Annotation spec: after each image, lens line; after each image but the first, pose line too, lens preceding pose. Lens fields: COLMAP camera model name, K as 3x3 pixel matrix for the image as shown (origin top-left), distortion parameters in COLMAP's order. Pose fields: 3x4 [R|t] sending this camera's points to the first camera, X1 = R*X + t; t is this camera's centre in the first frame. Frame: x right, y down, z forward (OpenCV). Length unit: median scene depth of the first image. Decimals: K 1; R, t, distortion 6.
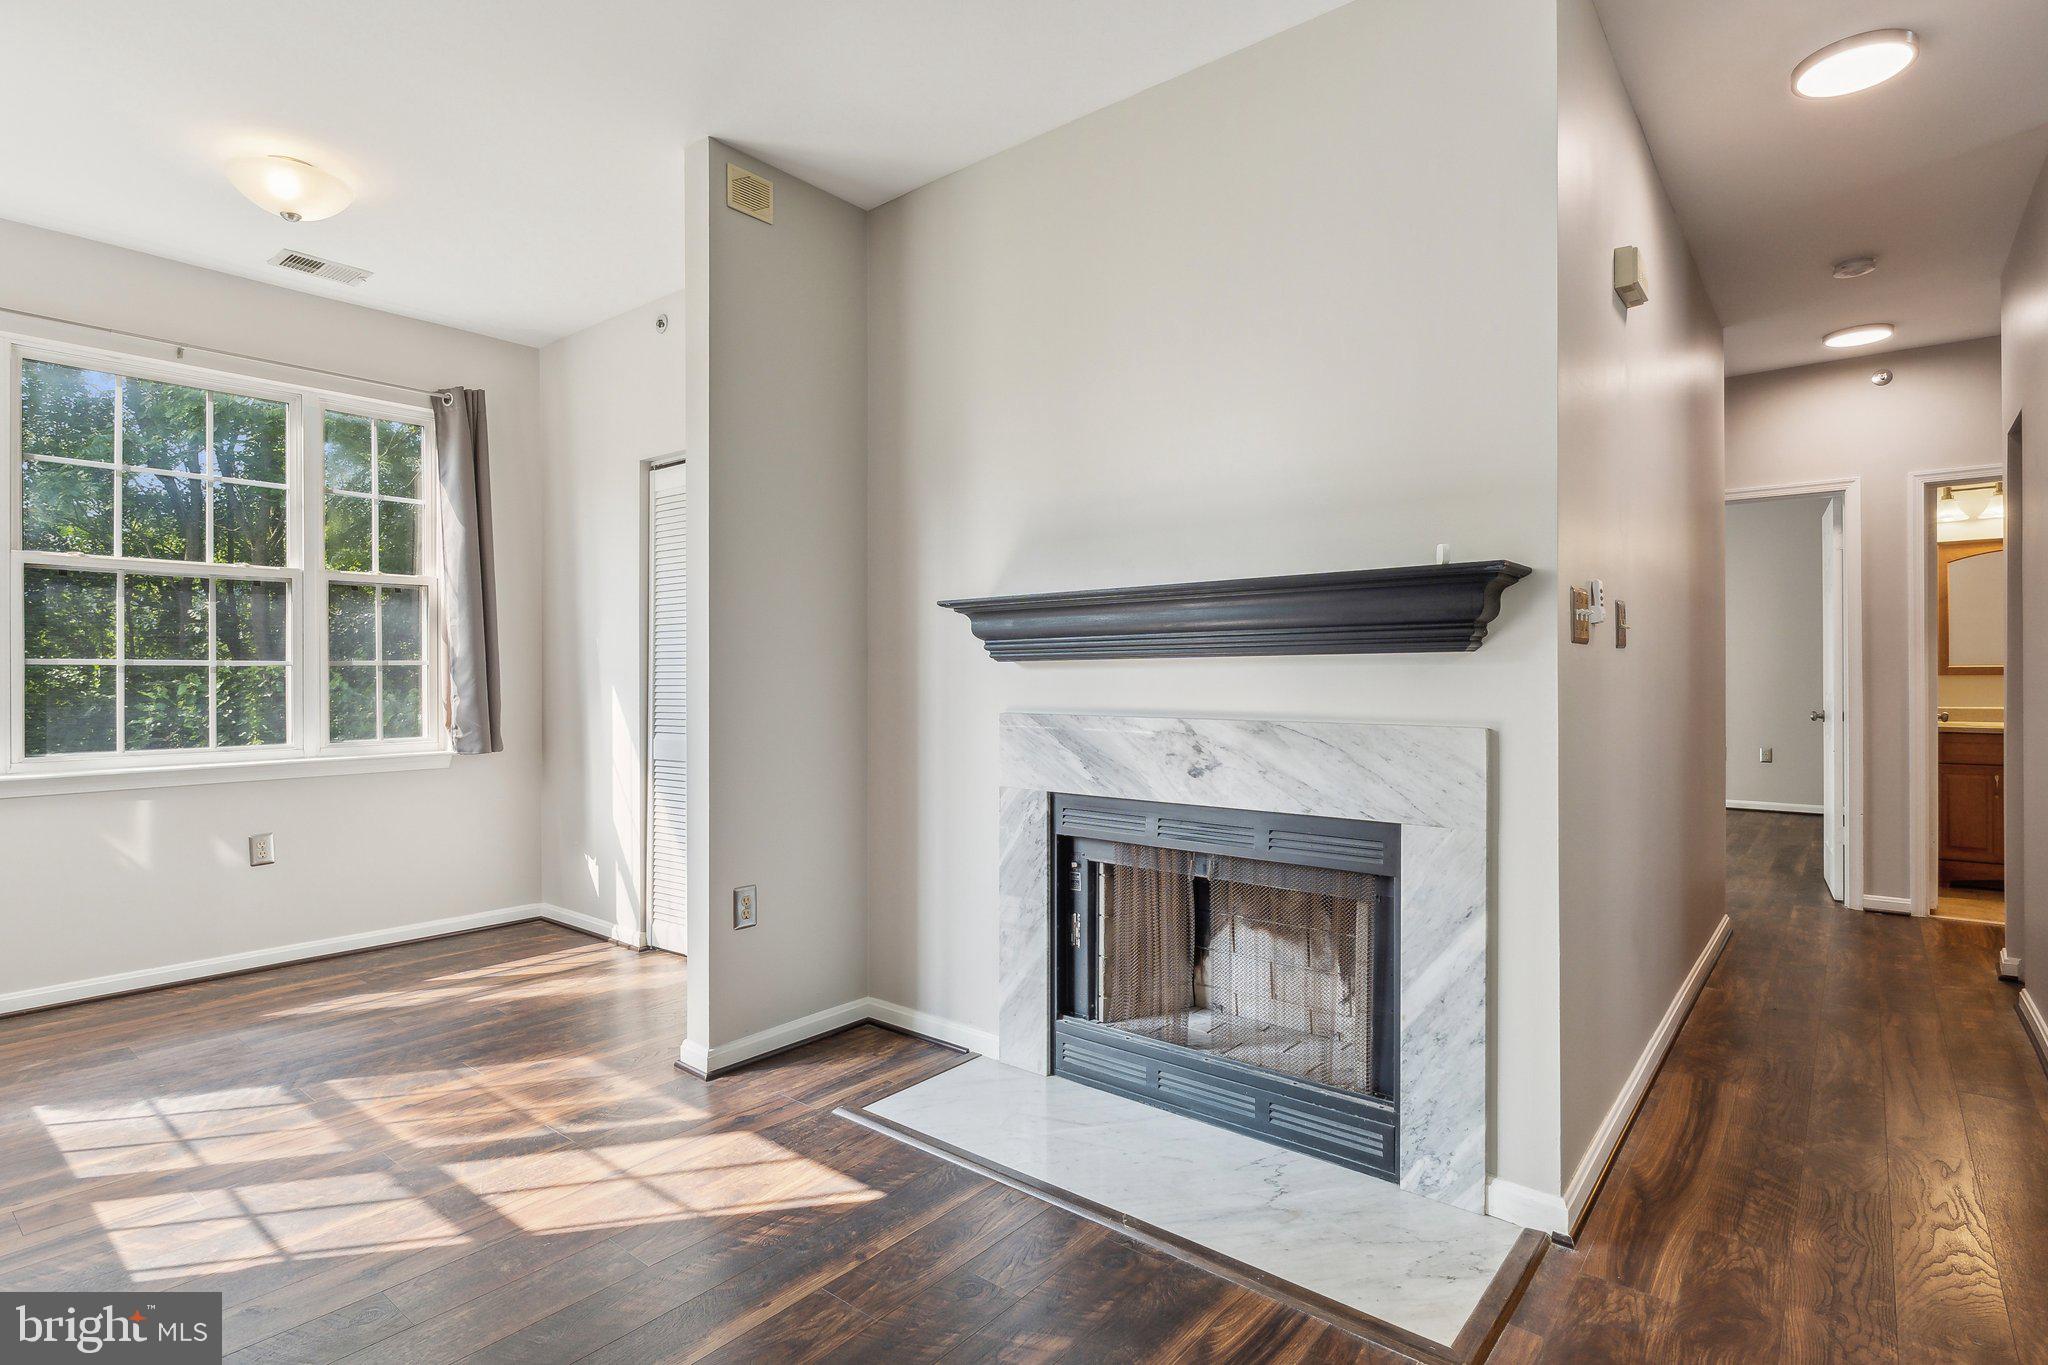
lens RADIAL K [[1023.3, 0, 1024.0], [0, 1023.3, 682.5], [0, 0, 1]] dist [-0.004440, 0.000302]
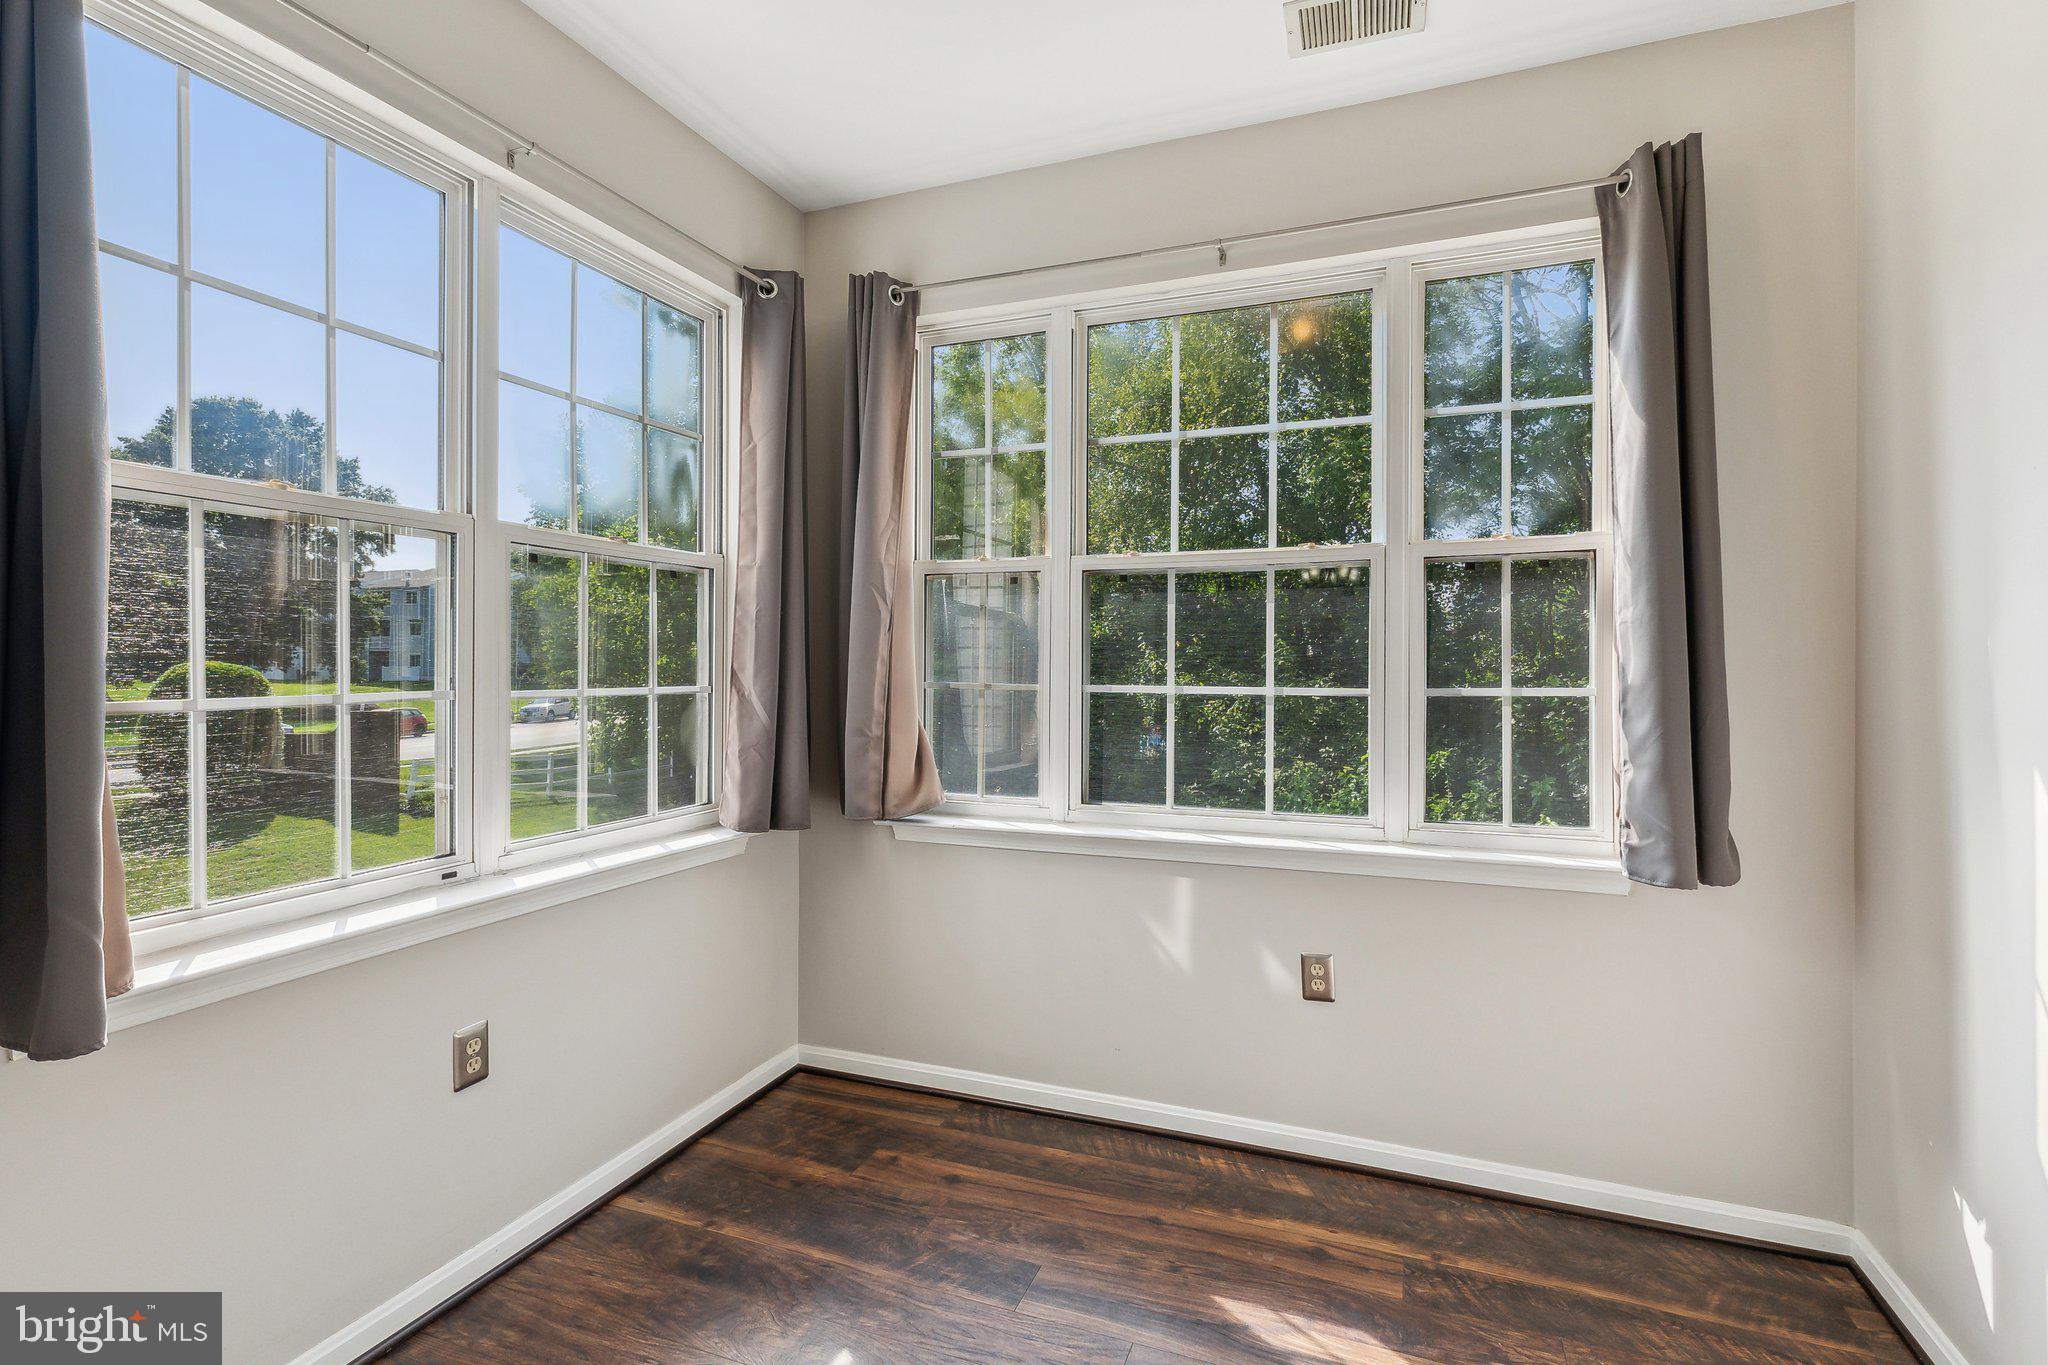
lens RADIAL K [[952.0, 0, 1026.1], [0, 952.0, 669.8], [0, 0, 1]] dist [-0.022354, -0.000020]
pose [[0.307417, 0.008368, -0.951538, -0.294077], [-0.006195, 0.999958, 0.006792, -0.047268], [0.951555, 0.003807, 0.307456, 0.819936]]
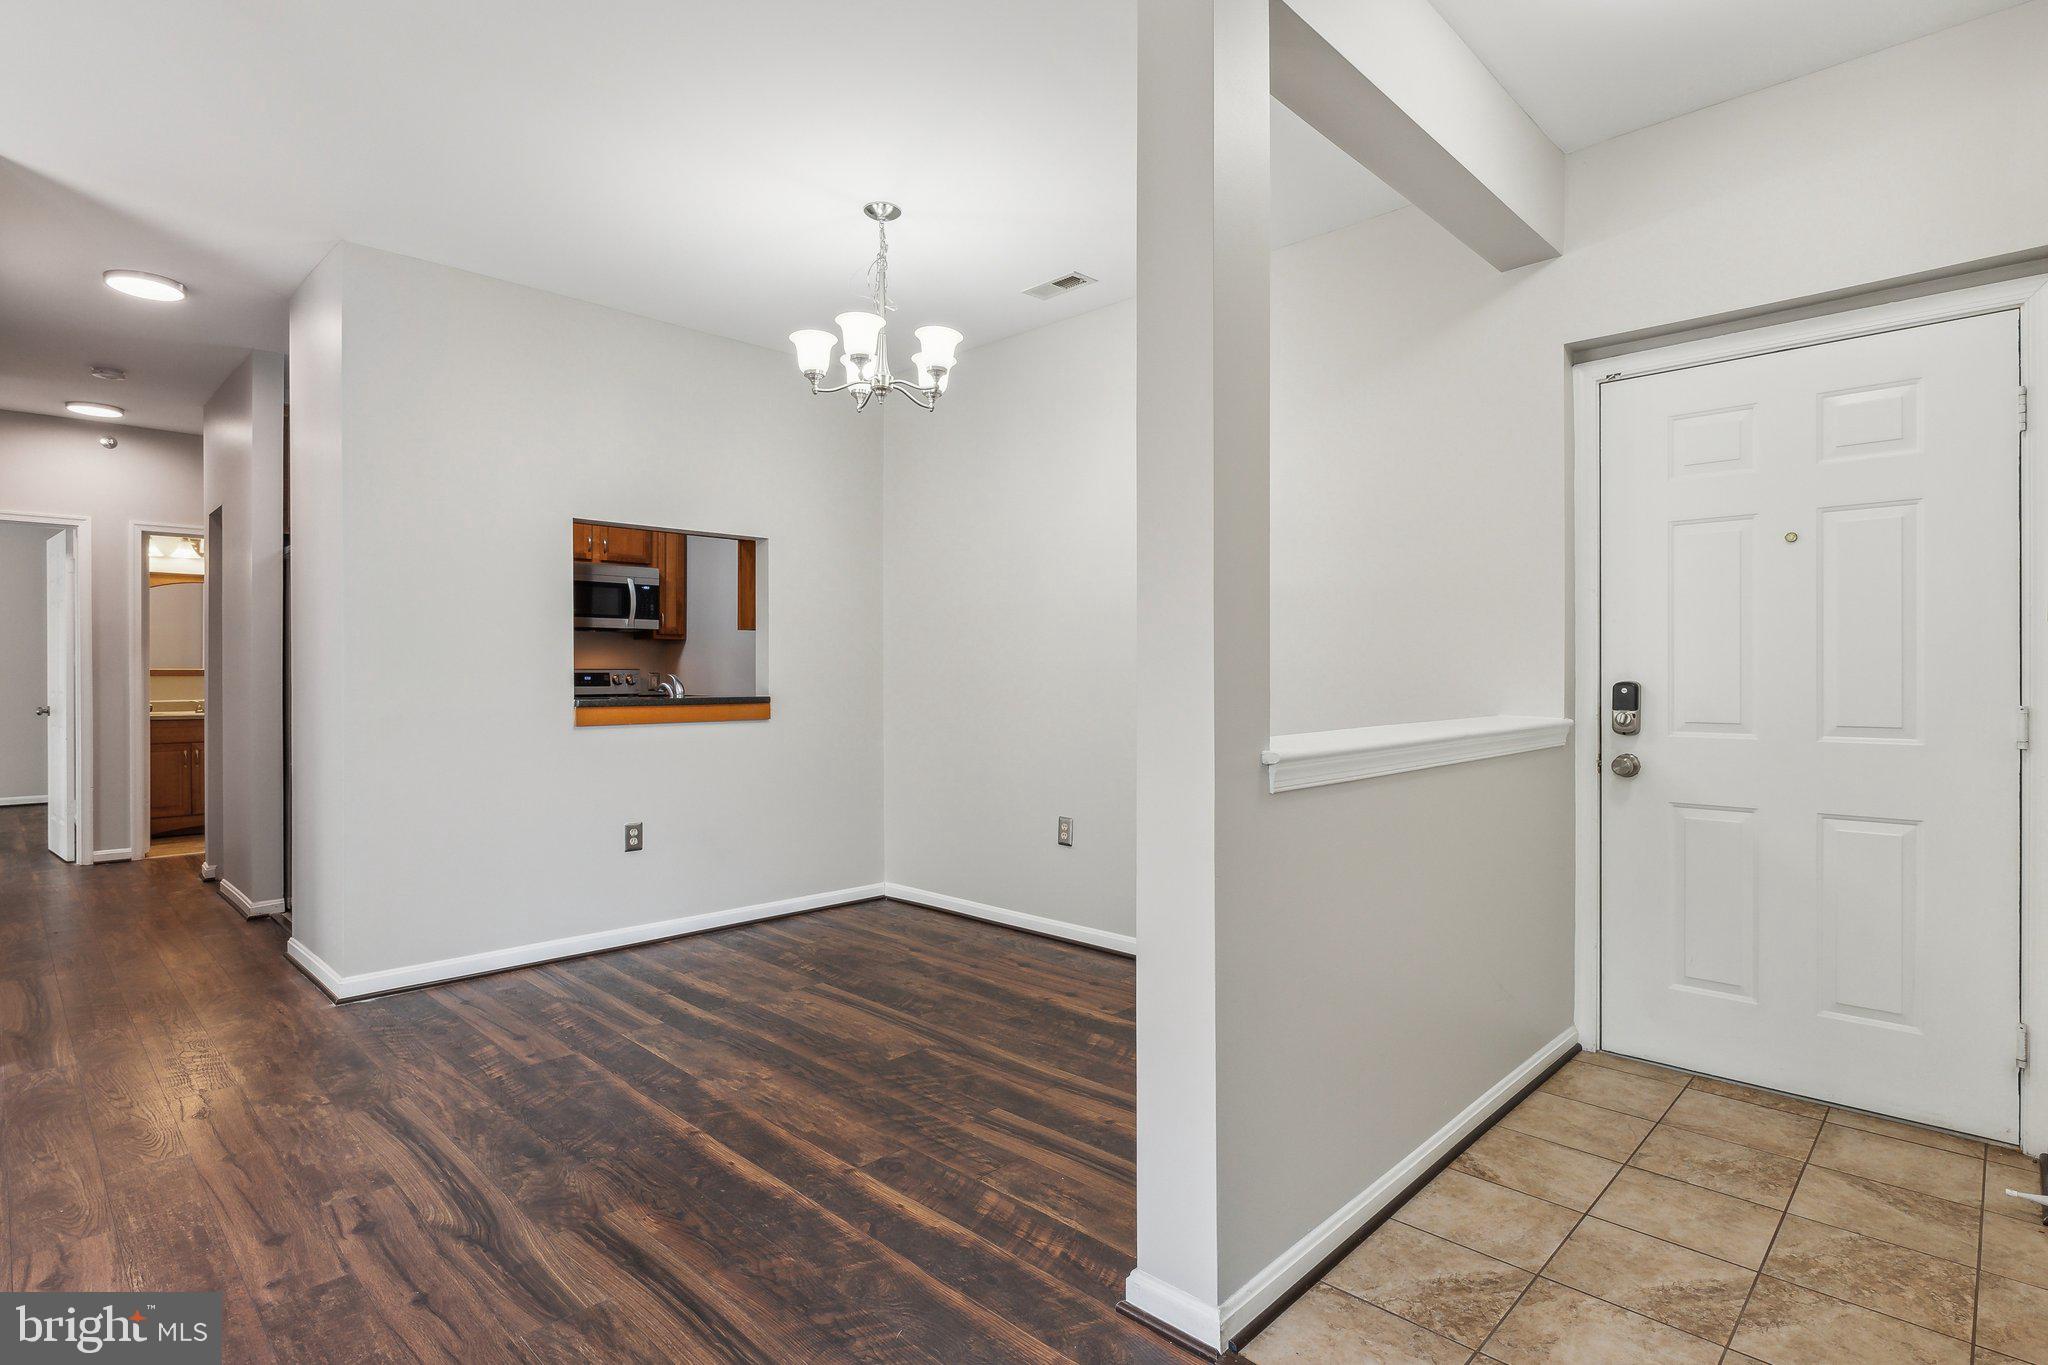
lens RADIAL K [[1019.2, 0, 1023.7], [0, 1019.2, 676.6], [0, 0, 1]] dist [-0.003042, -0.001057]
pose [[0.086552, 0.002151, 0.996245, -0.516170], [0.002647, 0.999994, -0.002390, -0.000896], [-0.996244, 0.002844, 0.086545, -0.396111]]
